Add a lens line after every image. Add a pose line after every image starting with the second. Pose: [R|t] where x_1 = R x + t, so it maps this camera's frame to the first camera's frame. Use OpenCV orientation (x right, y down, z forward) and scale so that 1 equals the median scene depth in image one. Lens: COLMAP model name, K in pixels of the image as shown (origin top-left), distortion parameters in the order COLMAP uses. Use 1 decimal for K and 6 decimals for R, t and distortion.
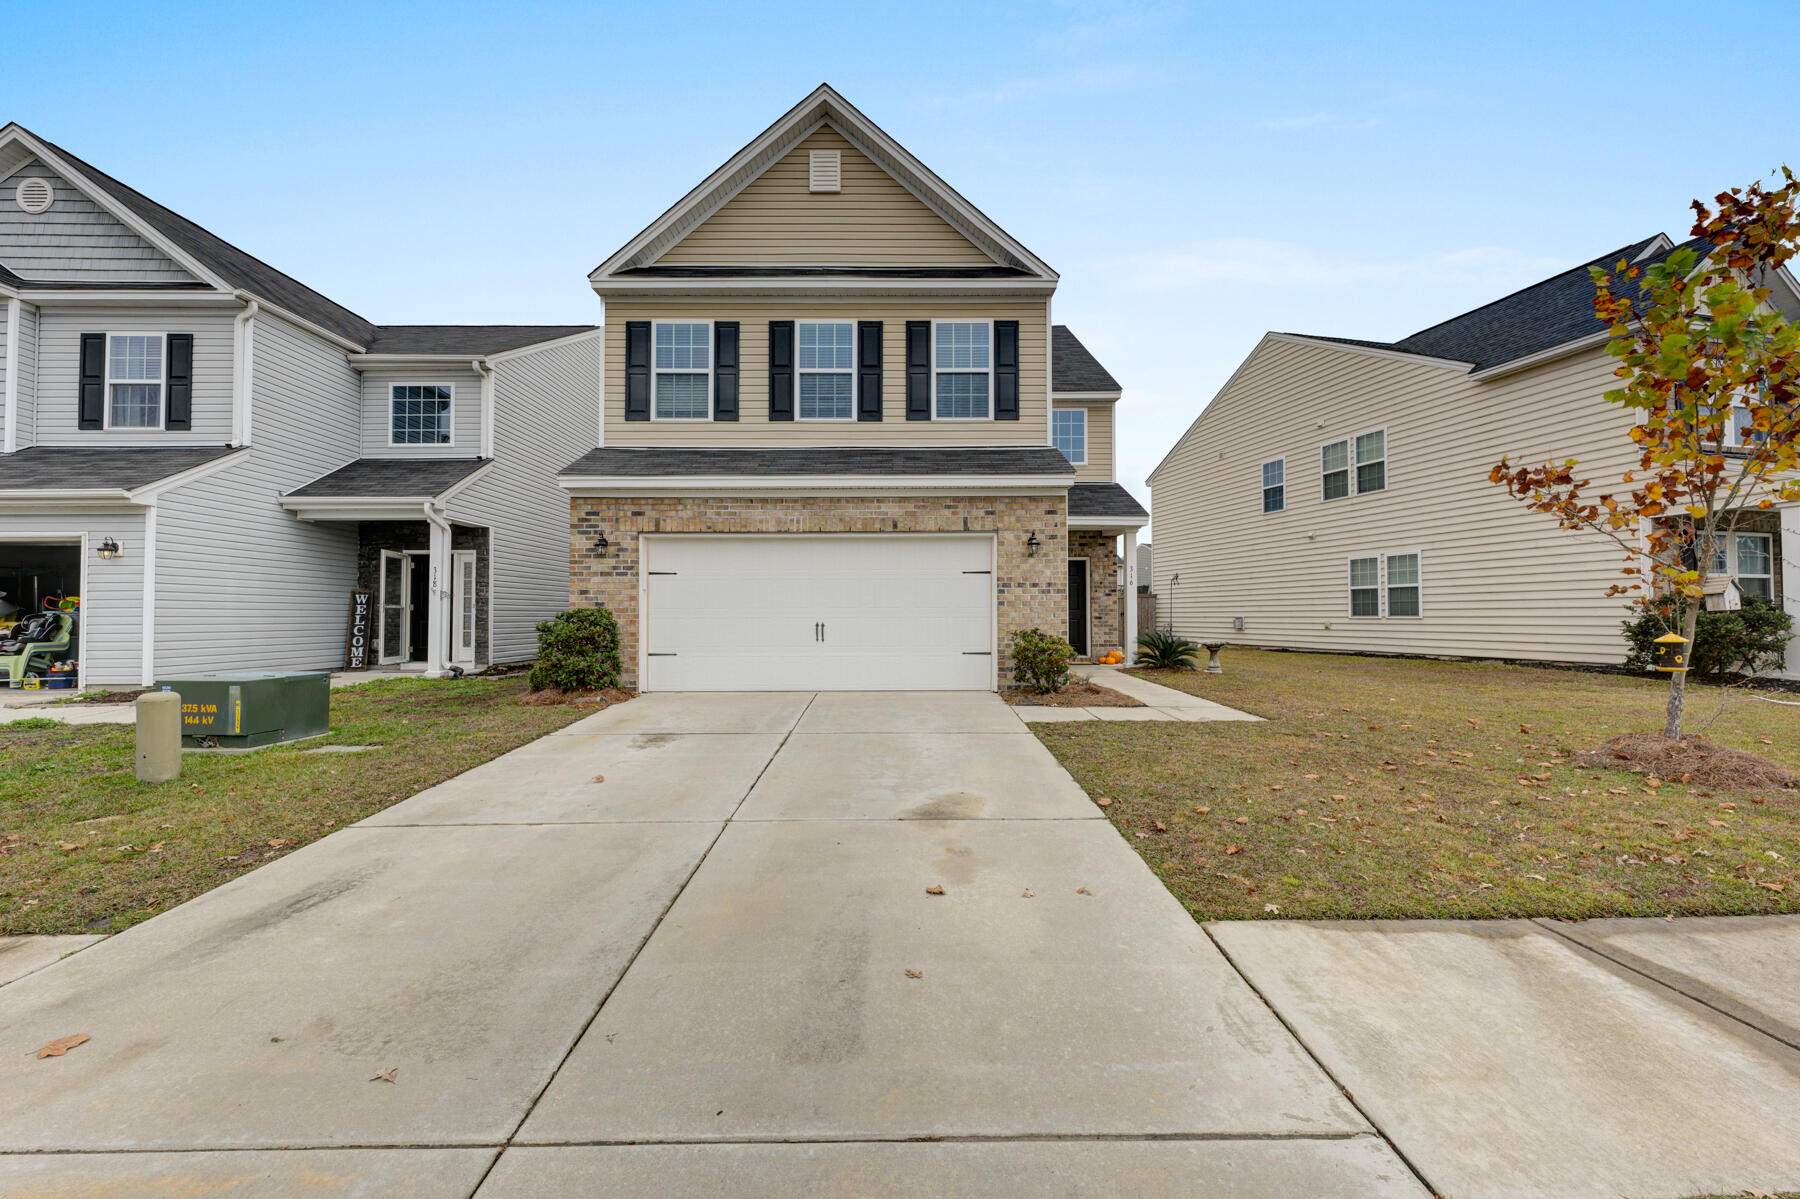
lens RADIAL K [[723.4, 0, 895.0], [0, 723.4, 594.8], [0, 0, 1]] dist [0.009457, -0.000353]
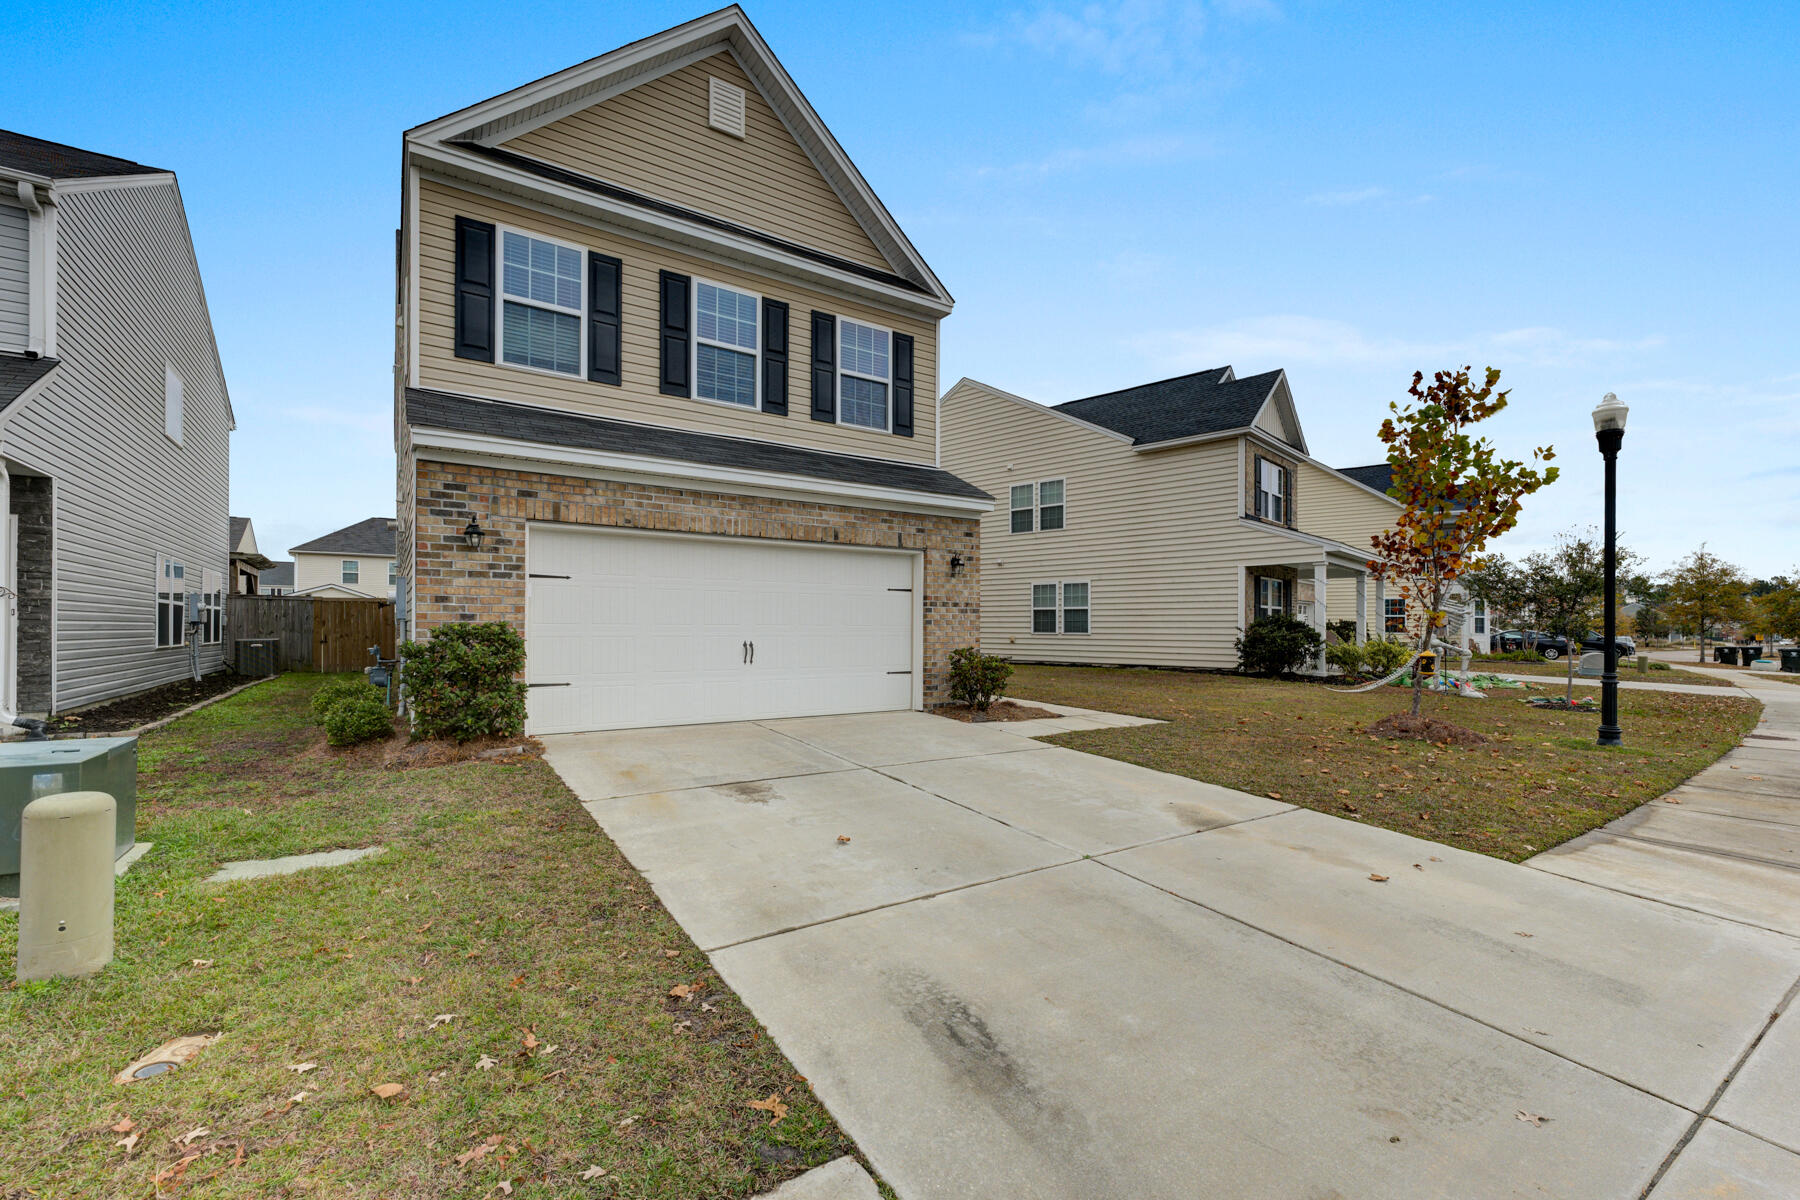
lens RADIAL K [[762.3, 0, 896.8], [0, 762.3, 622.2], [0, 0, 1]] dist [0.011975, -0.000801]
pose [[0.832999, 0.011614, 0.553153, -0.423500], [-0.024747, 0.999561, 0.016280, -0.003698], [-0.552721, -0.027250, 0.832920, 0.130674]]
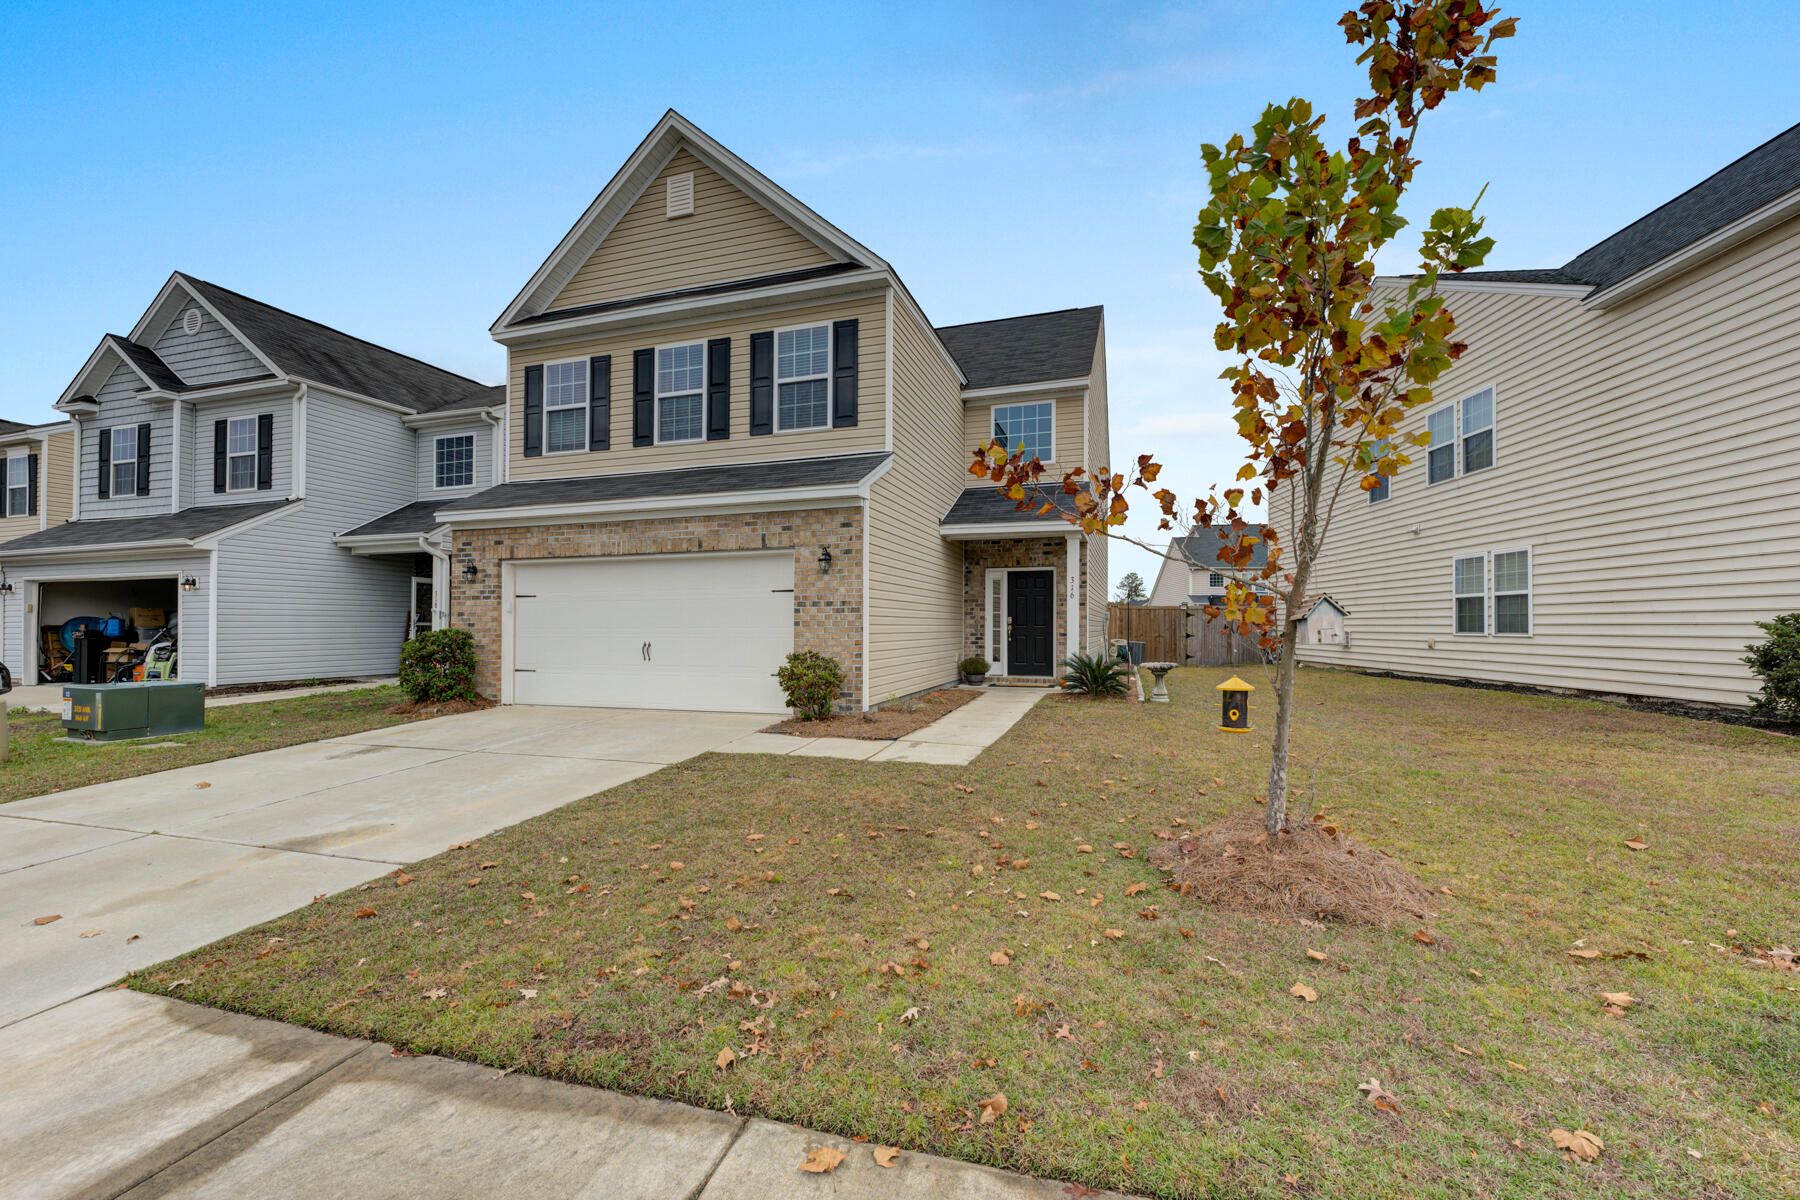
lens RADIAL K [[723.4, 0, 894.8], [0, 723.4, 611.0], [0, 0, 1]] dist [0.009221, -0.000121]
pose [[0.949854, -0.006841, -0.312620, 0.505009], [0.009966, 0.999915, 0.008398, -0.010053], [0.312536, -0.011093, 0.949841, 0.126516]]
